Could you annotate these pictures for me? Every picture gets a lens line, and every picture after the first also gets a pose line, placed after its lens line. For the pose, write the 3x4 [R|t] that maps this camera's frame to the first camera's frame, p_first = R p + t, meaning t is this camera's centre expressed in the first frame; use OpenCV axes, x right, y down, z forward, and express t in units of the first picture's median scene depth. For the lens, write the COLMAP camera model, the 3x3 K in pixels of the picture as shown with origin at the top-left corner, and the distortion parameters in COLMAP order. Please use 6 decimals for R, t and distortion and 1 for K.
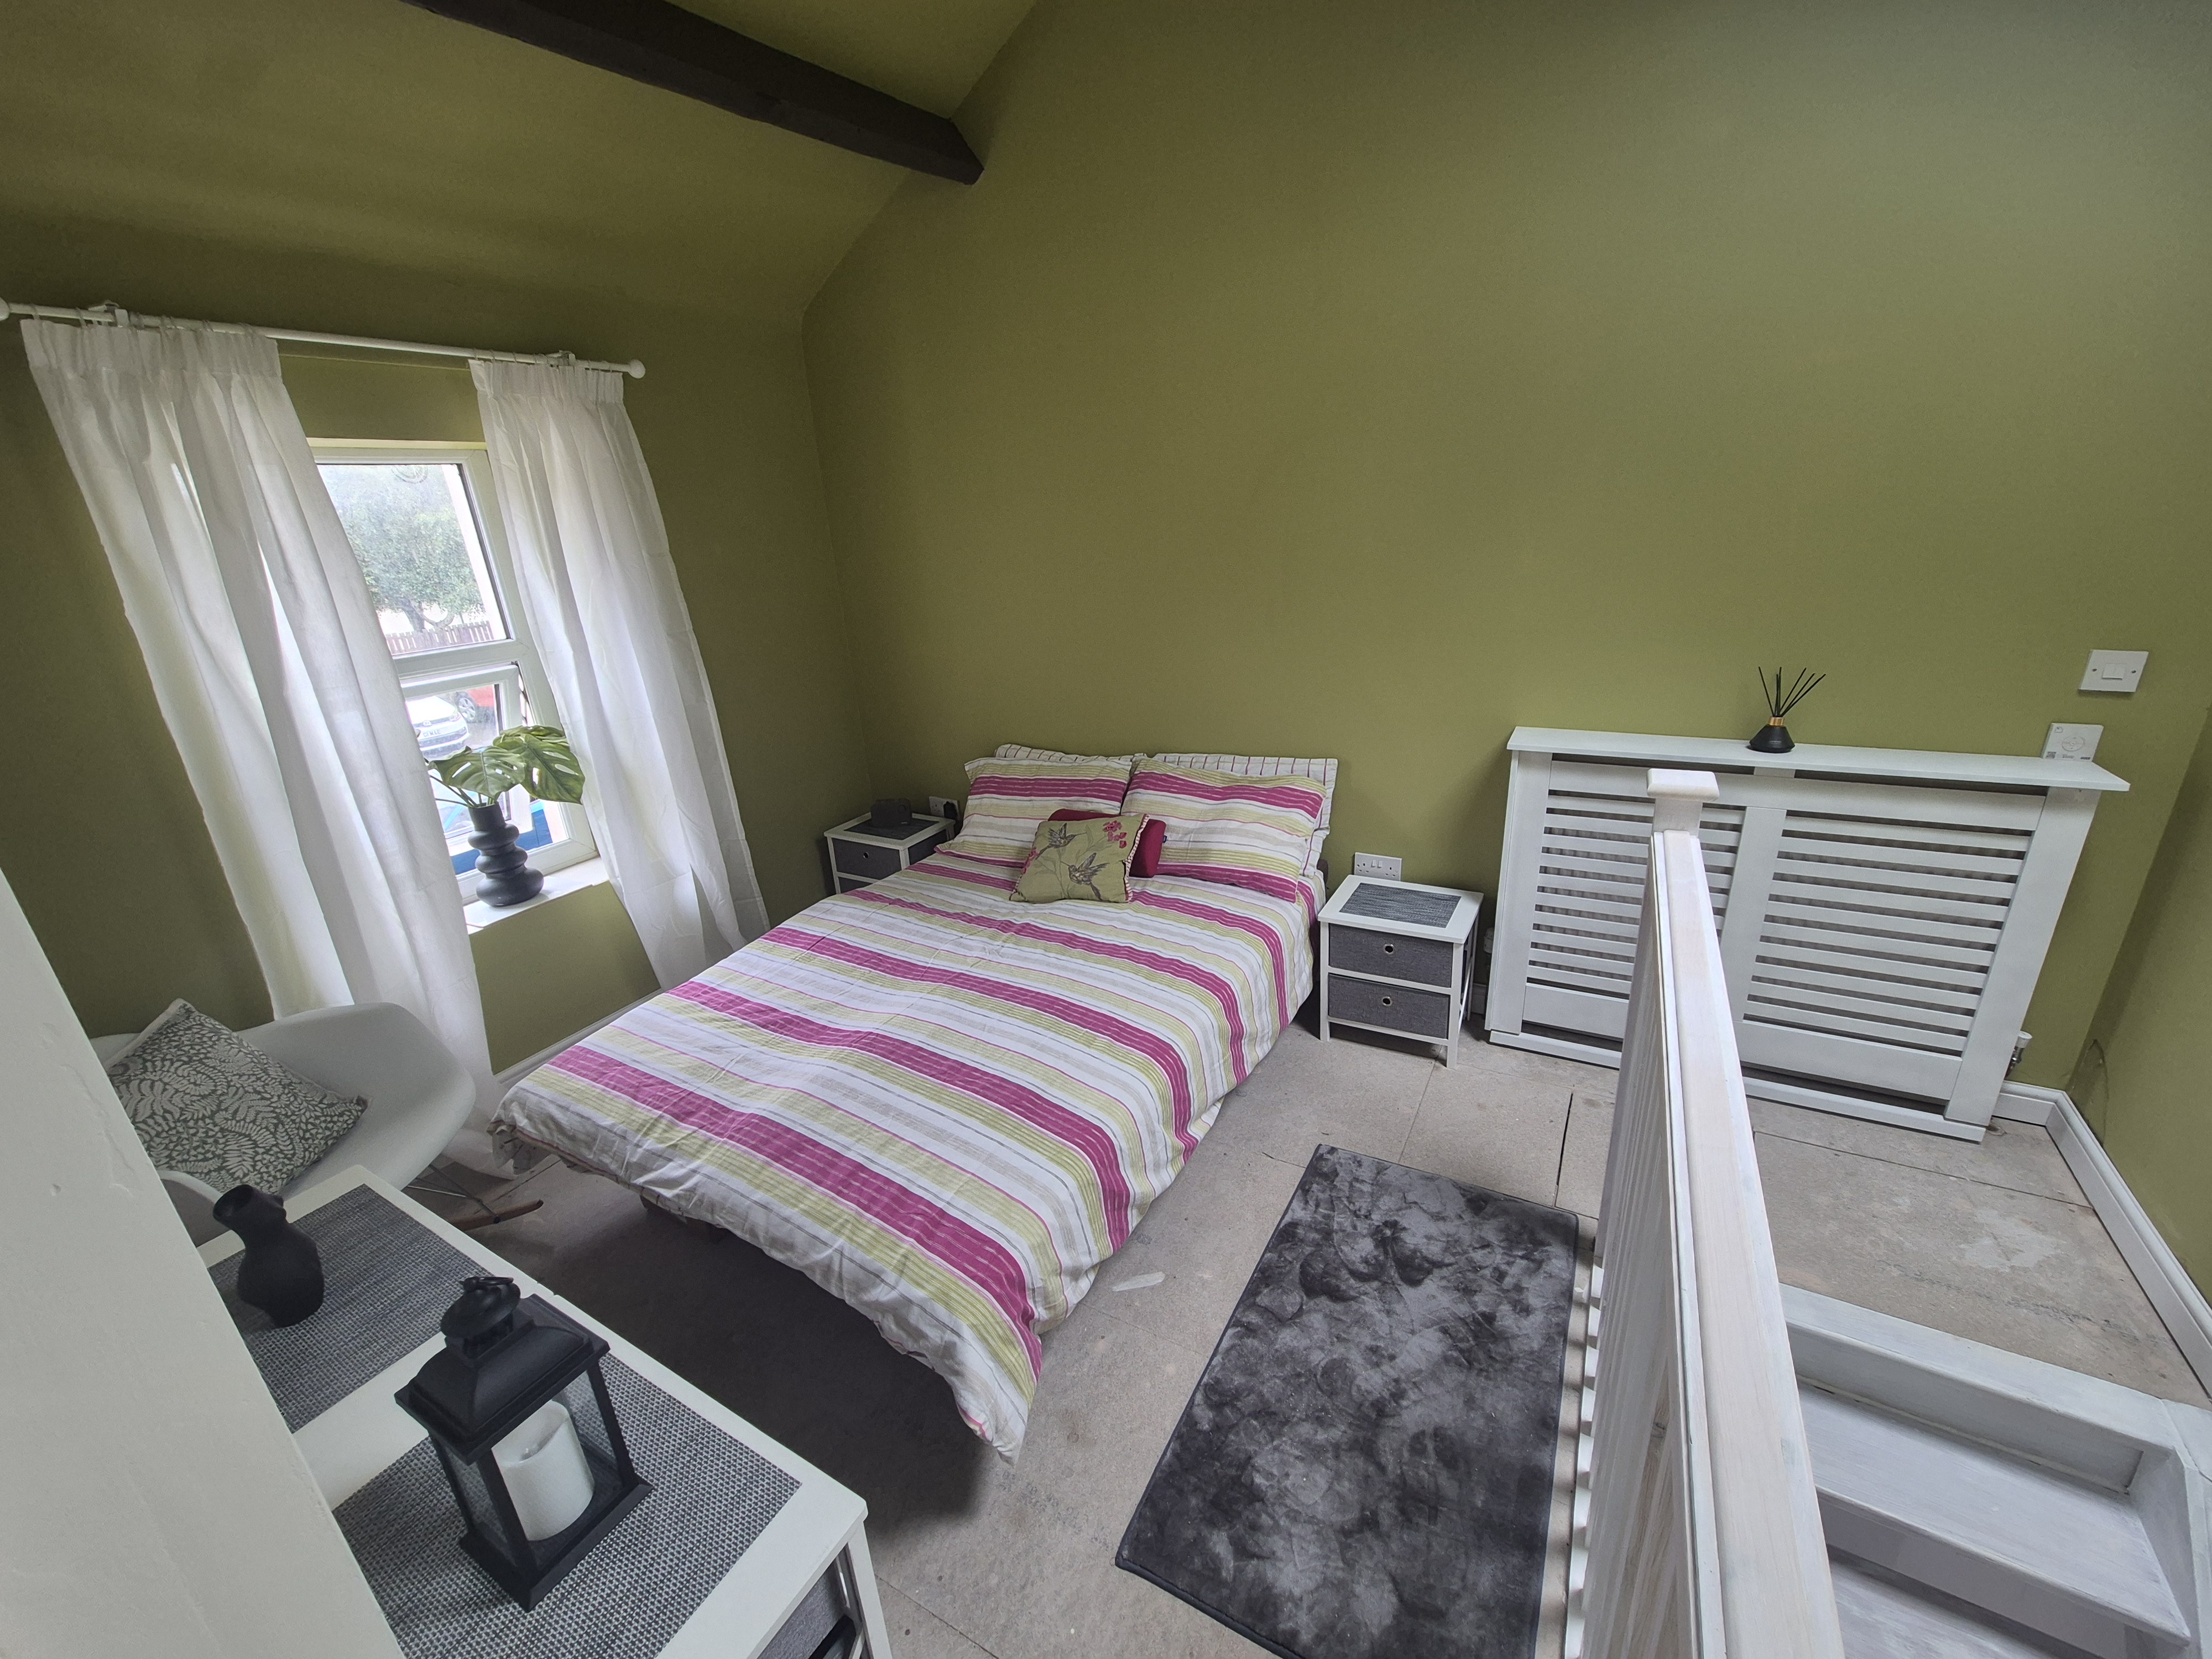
lens RADIAL K [[902.2, 0, 1106.0], [0, 902.2, 829.5], [0, 0, 1]] dist [-0.000629, -0.000006]
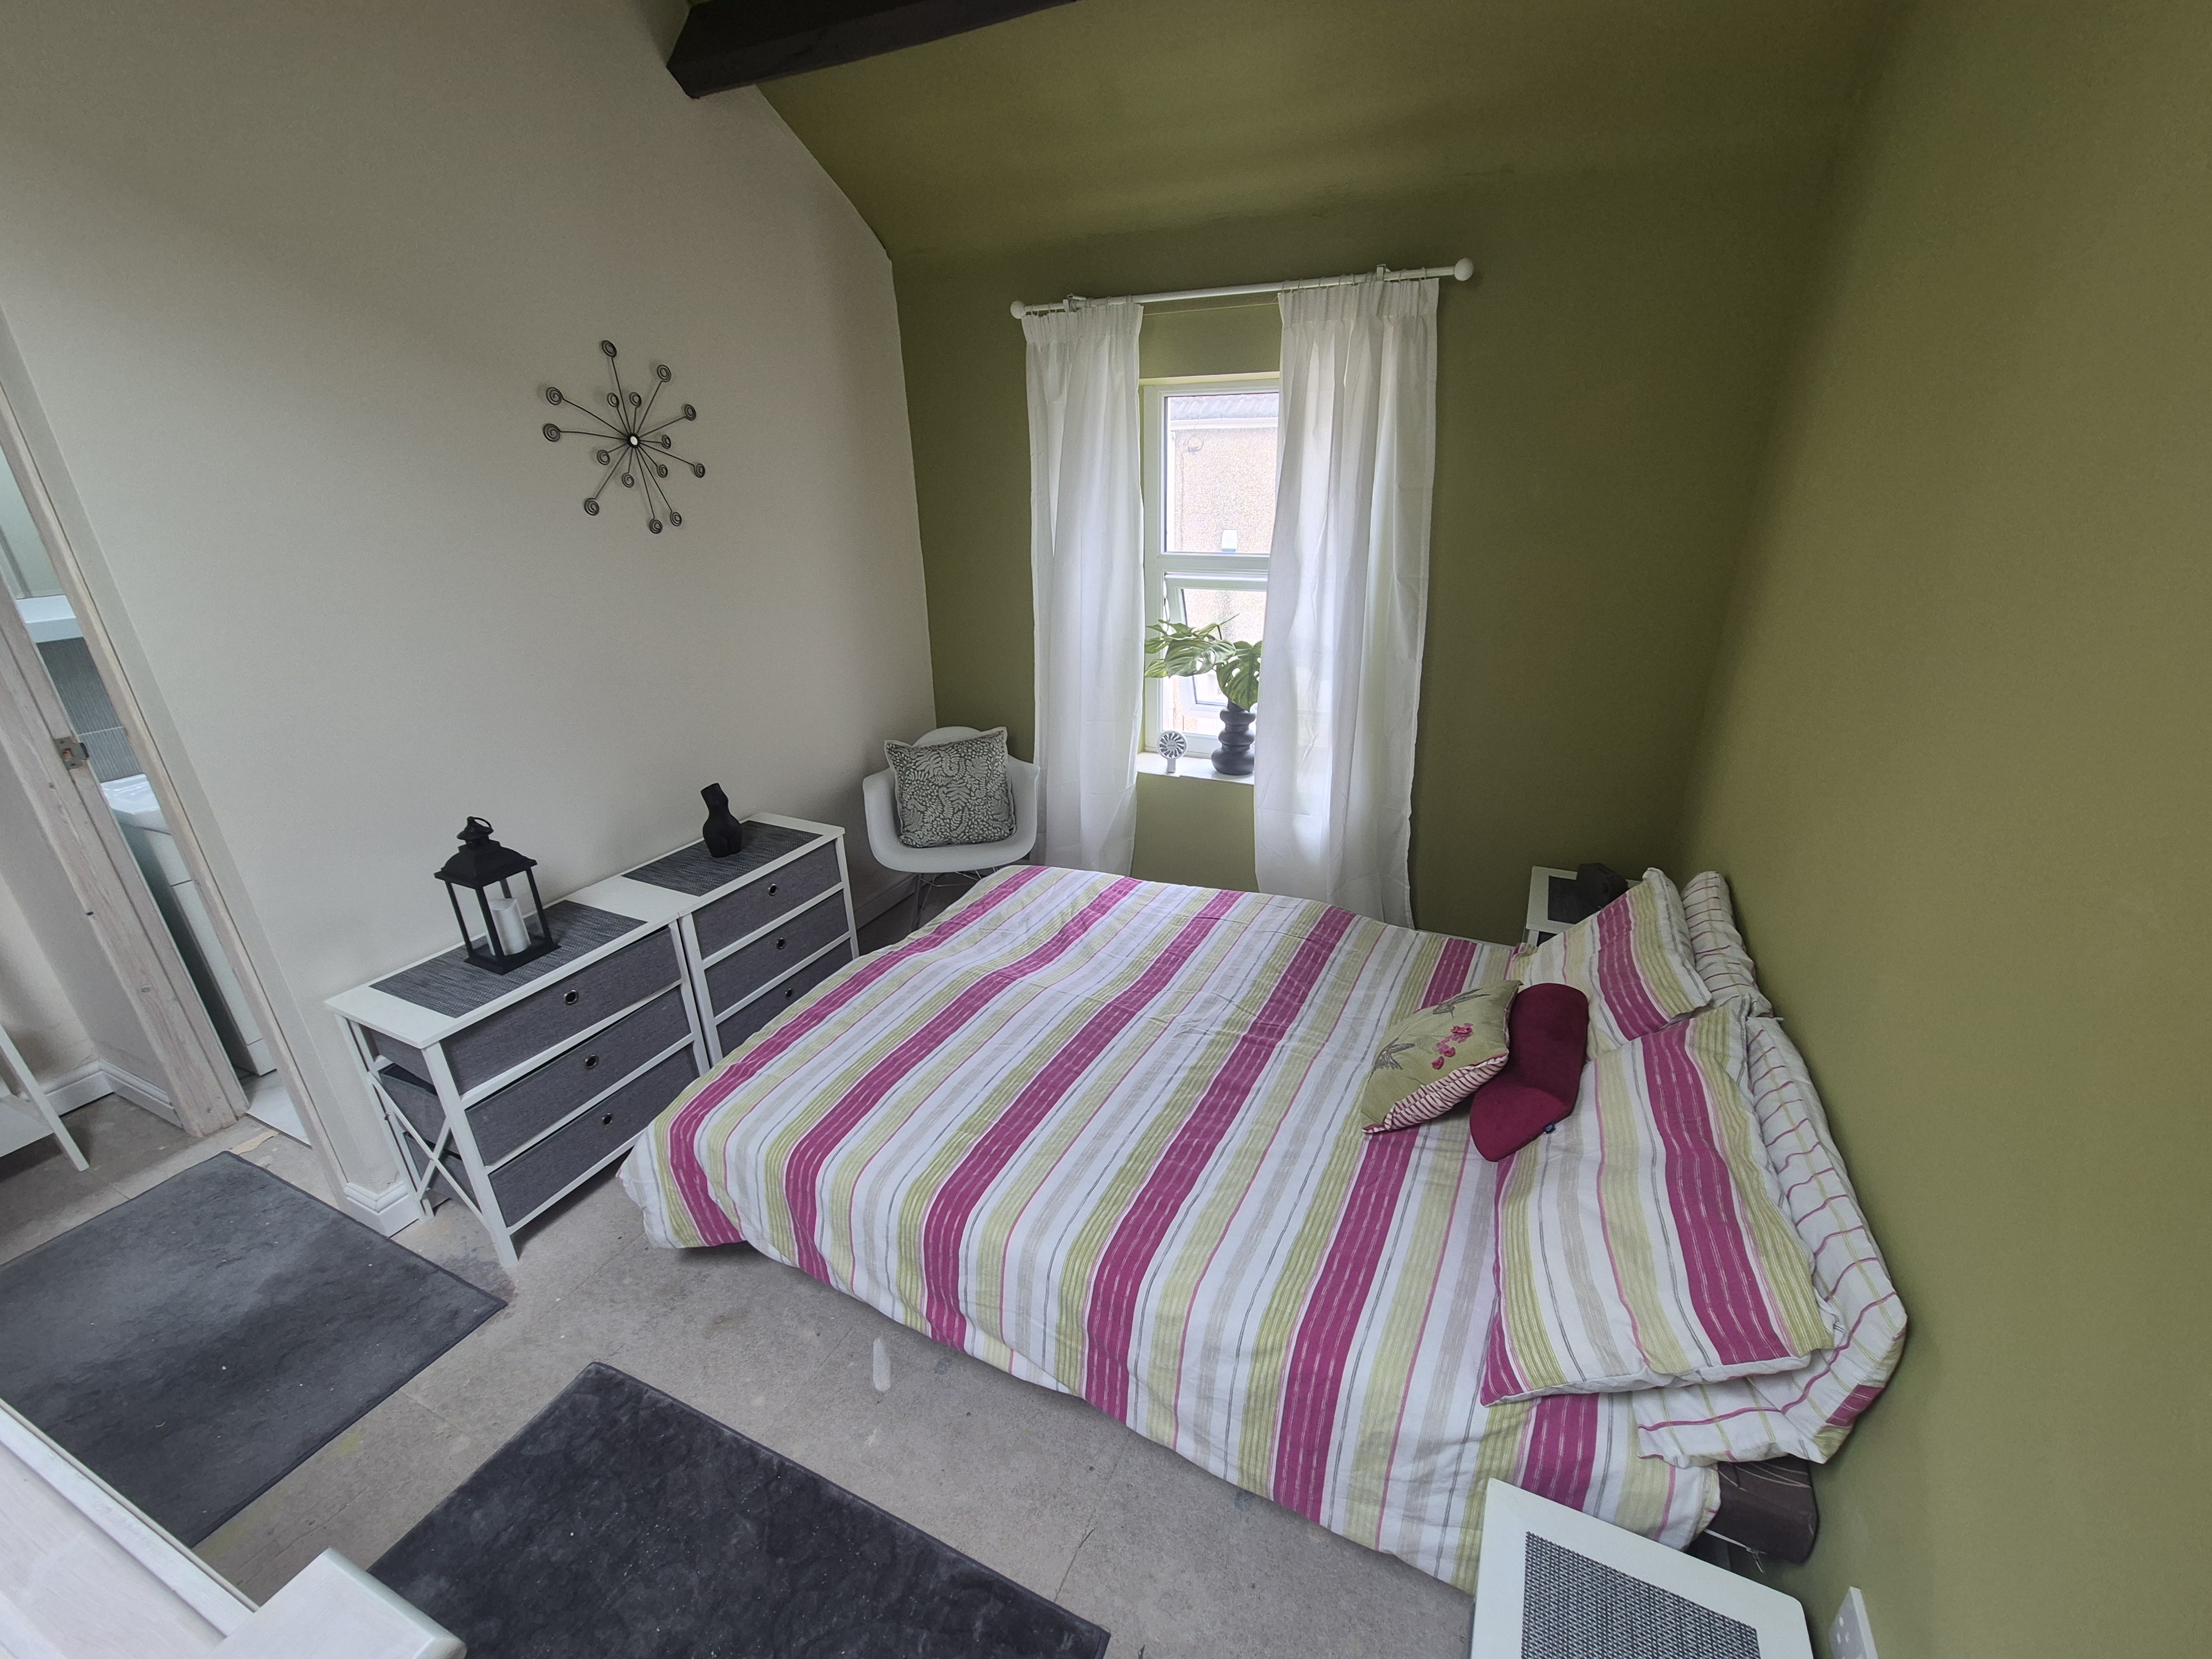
lens RADIAL K [[902.2, 0, 1106.0], [0, 902.2, 829.5], [0, 0, 1]] dist [-0.000629, -0.000006]
pose [[0.085845, 0.429009, -0.899212, 0.525115], [-0.327680, 0.864490, 0.381161, -0.306309], [0.940881, 0.261933, 0.214790, 0.734046]]
